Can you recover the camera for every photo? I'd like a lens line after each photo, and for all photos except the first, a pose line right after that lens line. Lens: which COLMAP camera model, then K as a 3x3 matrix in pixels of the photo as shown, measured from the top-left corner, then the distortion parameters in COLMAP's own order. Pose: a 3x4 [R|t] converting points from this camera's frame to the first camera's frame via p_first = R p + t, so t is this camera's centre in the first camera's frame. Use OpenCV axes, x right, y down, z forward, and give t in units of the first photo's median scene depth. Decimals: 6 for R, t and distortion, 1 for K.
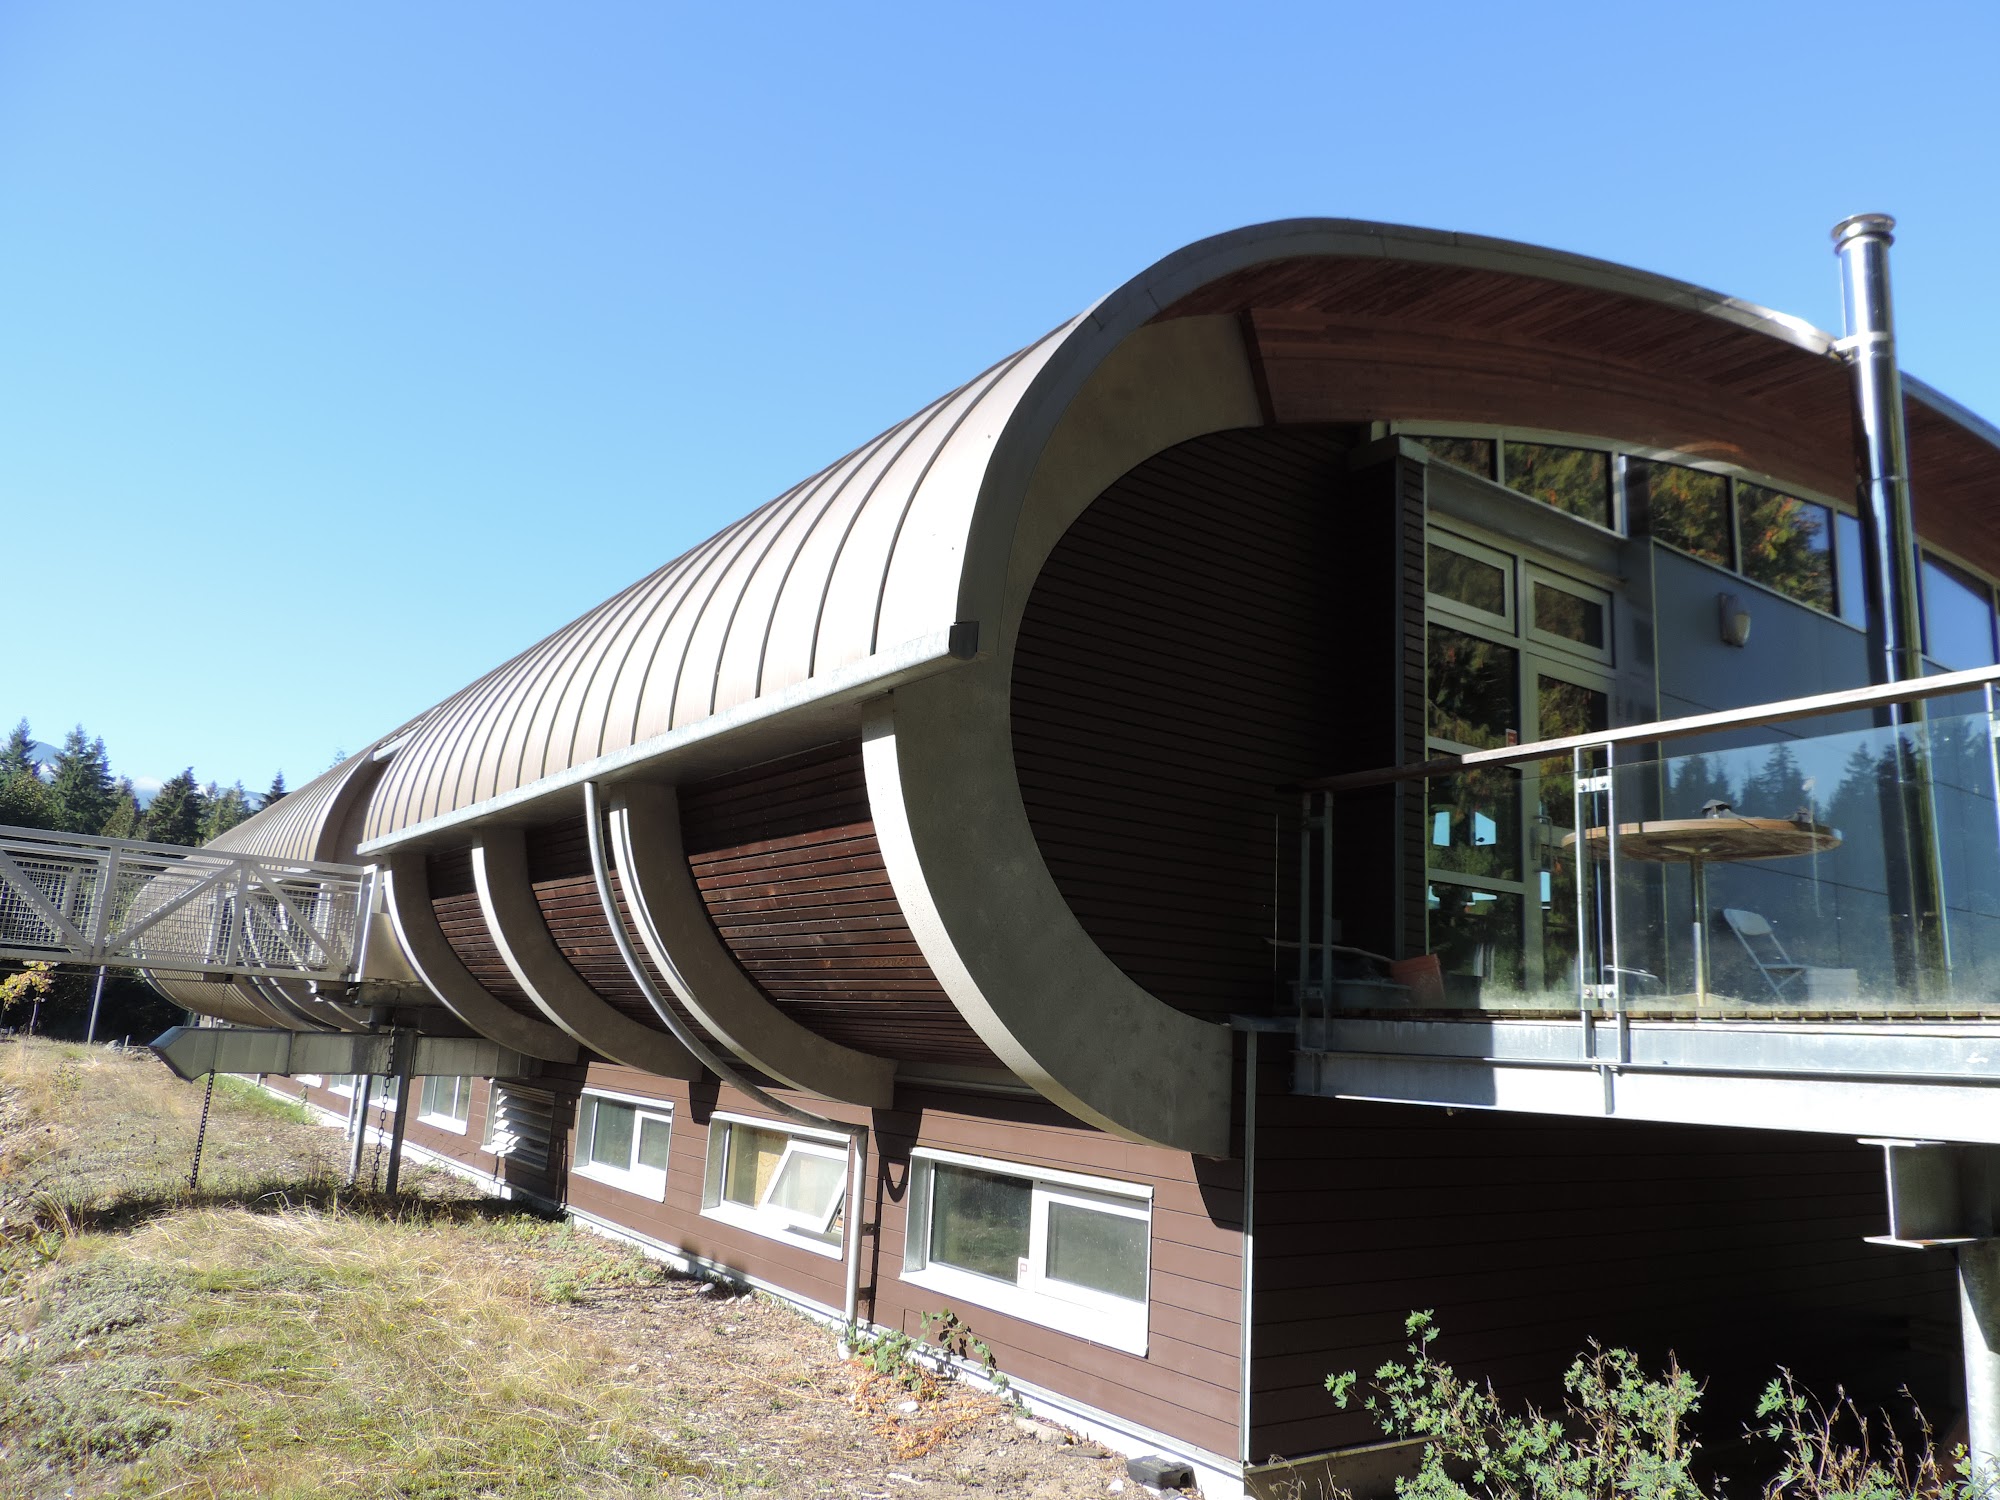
lens RADIAL K [[1439.9, 0, 1003.0], [0, 1439.9, 722.0], [0, 0, 1]] dist [-0.025703, 0.004975]
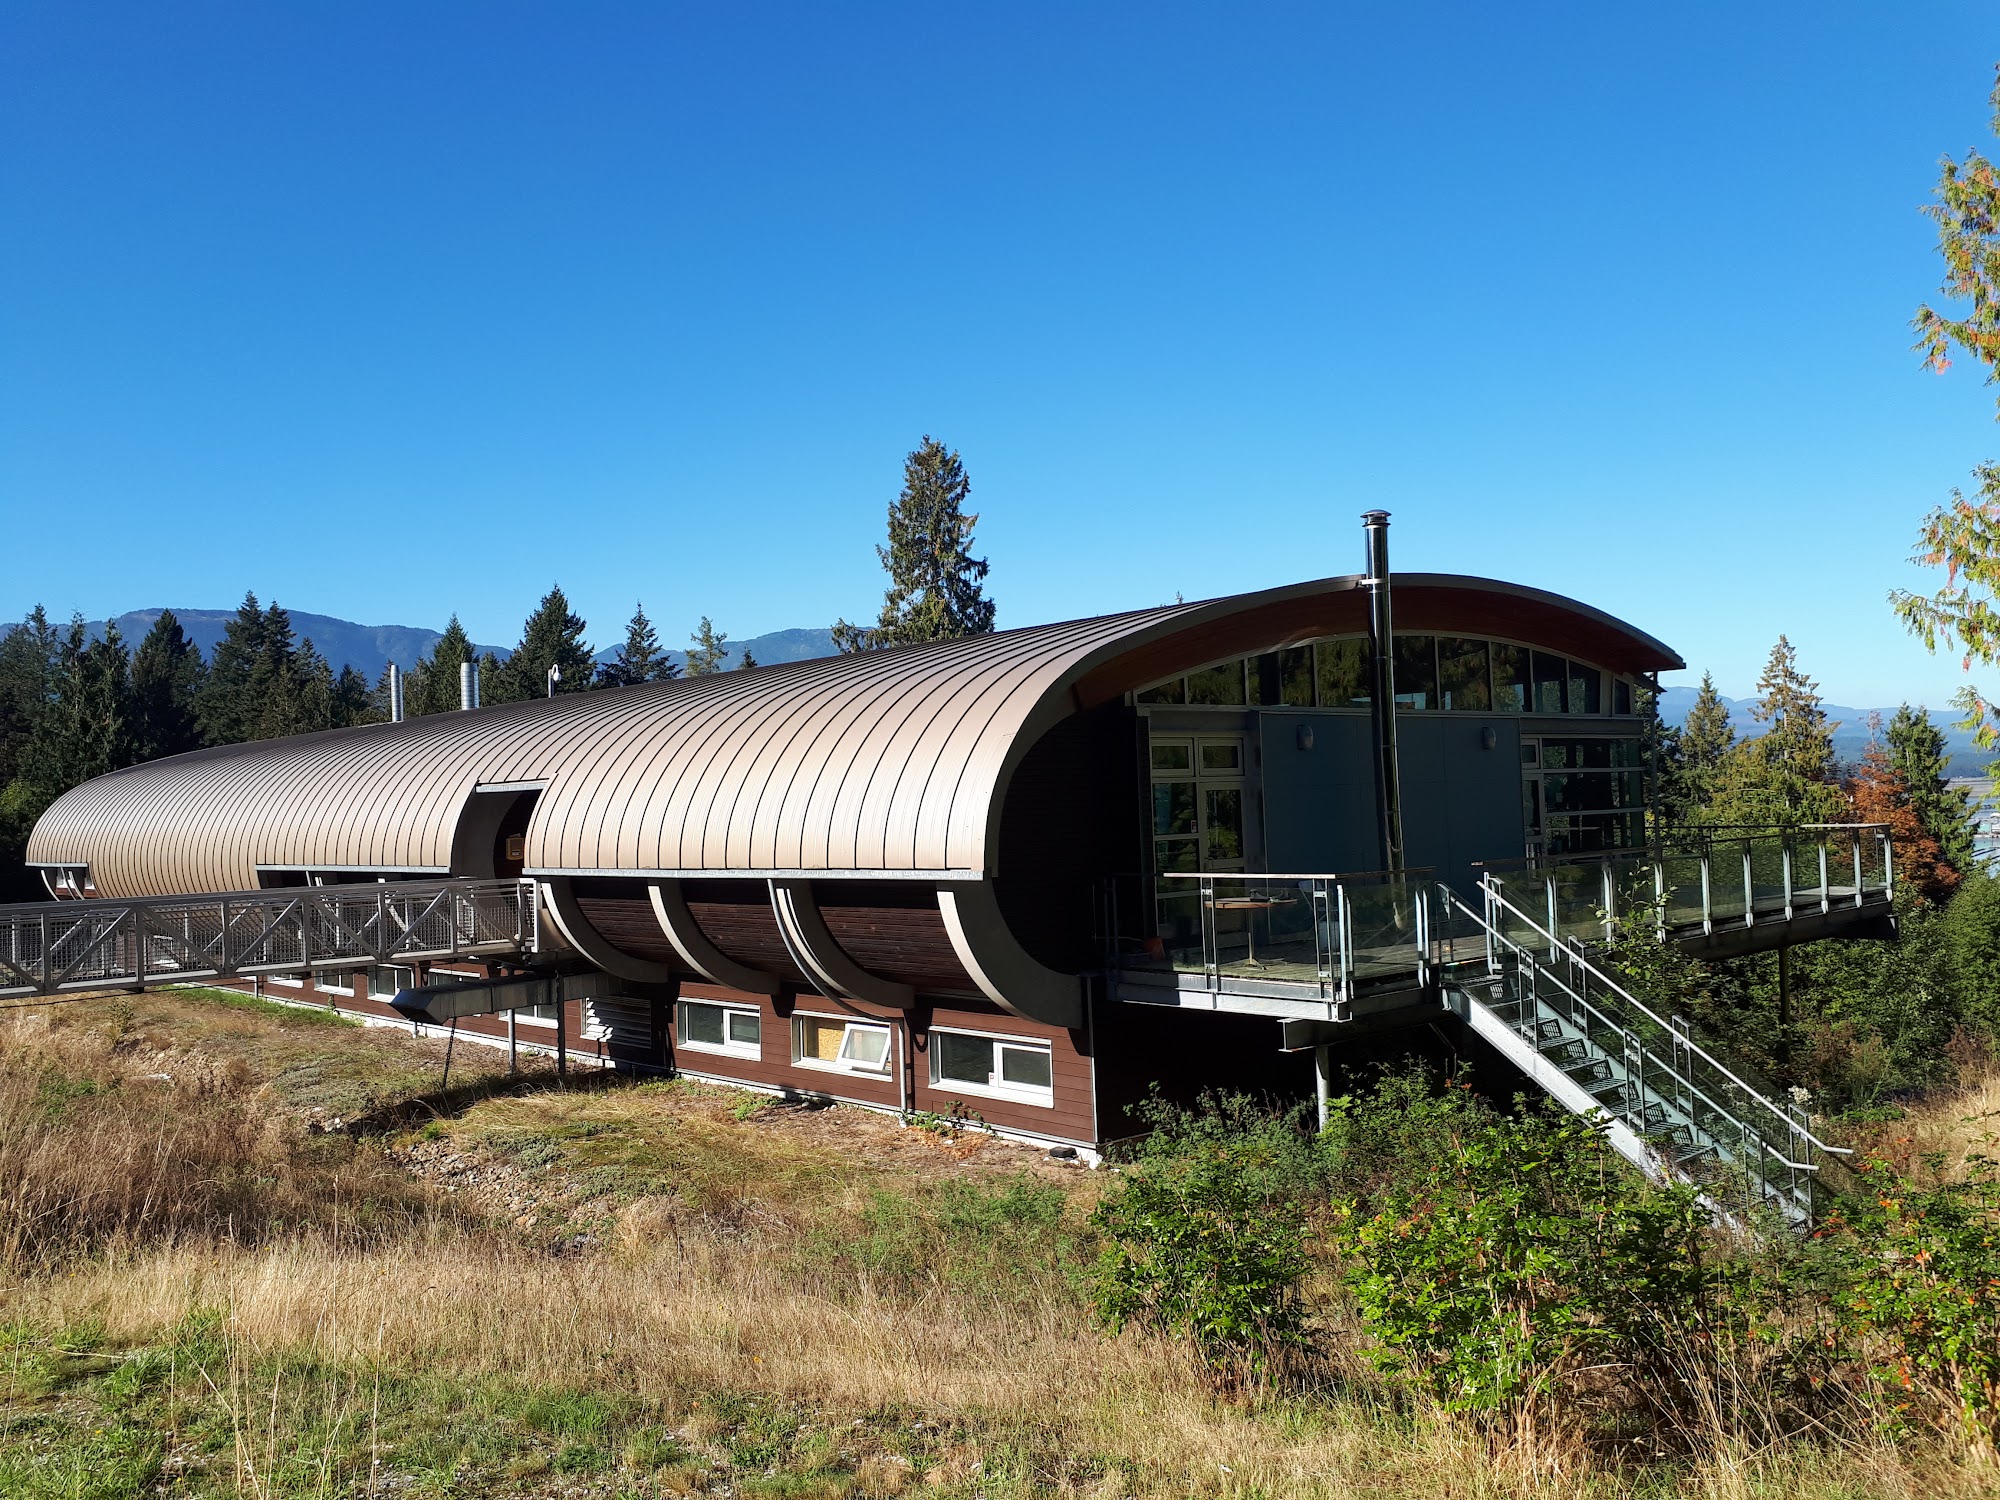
lens RADIAL K [[1621.3, 0, 993.7], [0, 1621.3, 699.2], [0, 0, 1]] dist [0.205626, -0.476462]
pose [[0.987362, -0.081849, 0.135712, -0.271050], [0.059549, 0.985169, 0.160922, -0.589107], [-0.146870, -0.150806, 0.977592, -1.356396]]
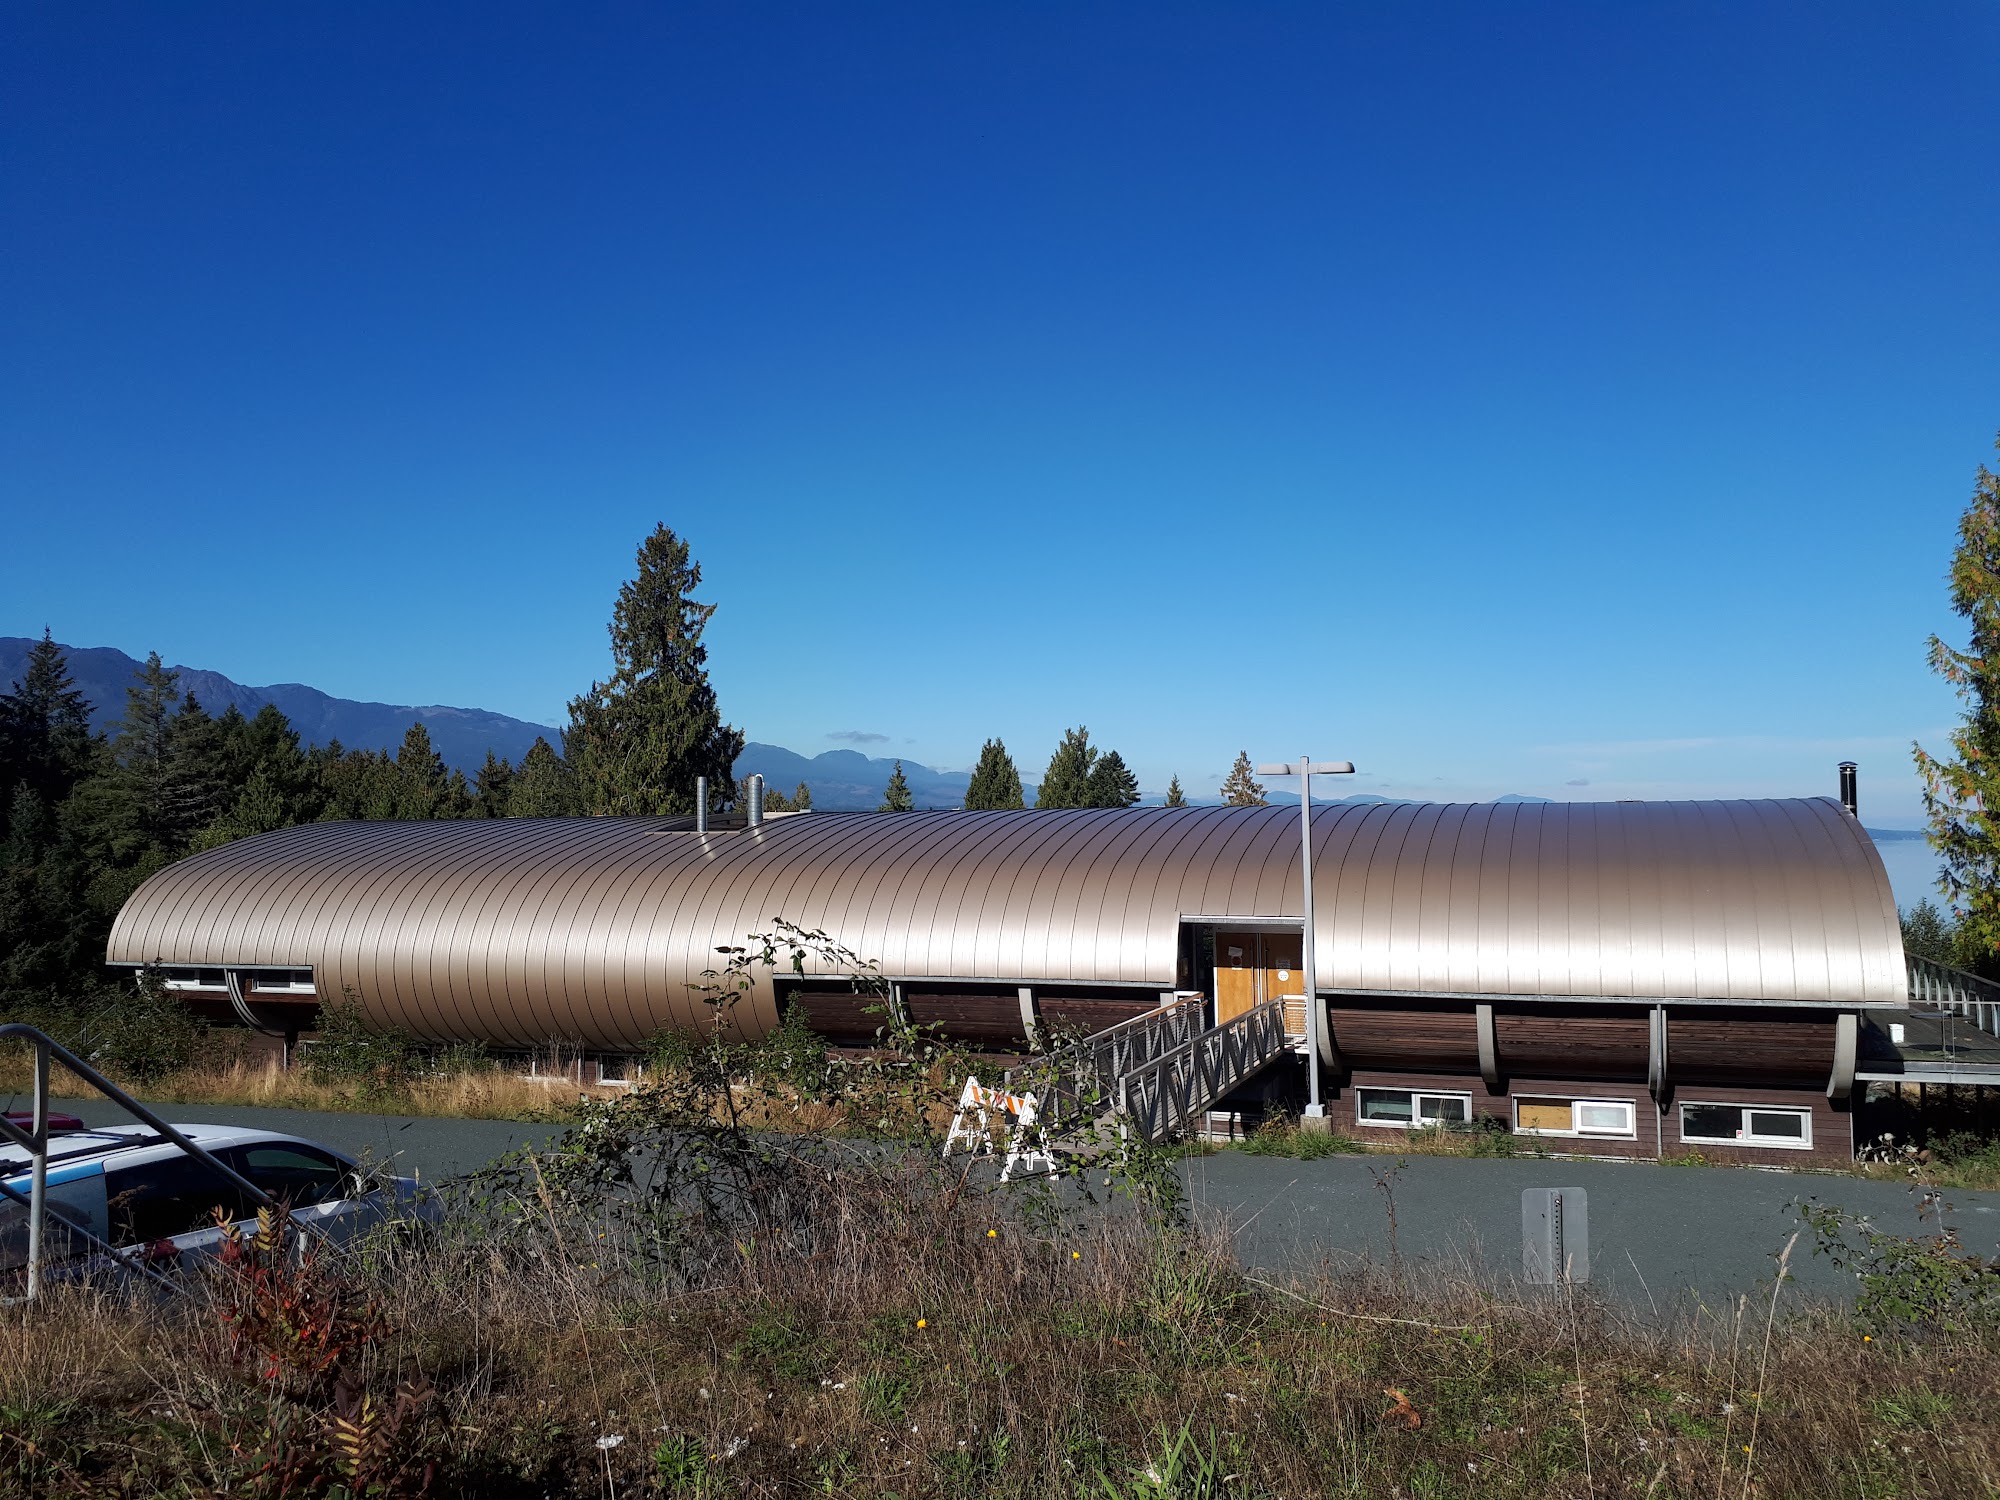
lens RADIAL K [[1632.6, 0, 1003.4], [0, 1632.6, 714.1], [0, 0, 1]] dist [0.015549, 0.001691]
pose [[0.822272, -0.017247, 0.568834, -3.458737], [-0.071805, 0.988408, 0.133765, -0.953331], [-0.564547, -0.150837, 0.811502, -0.977361]]
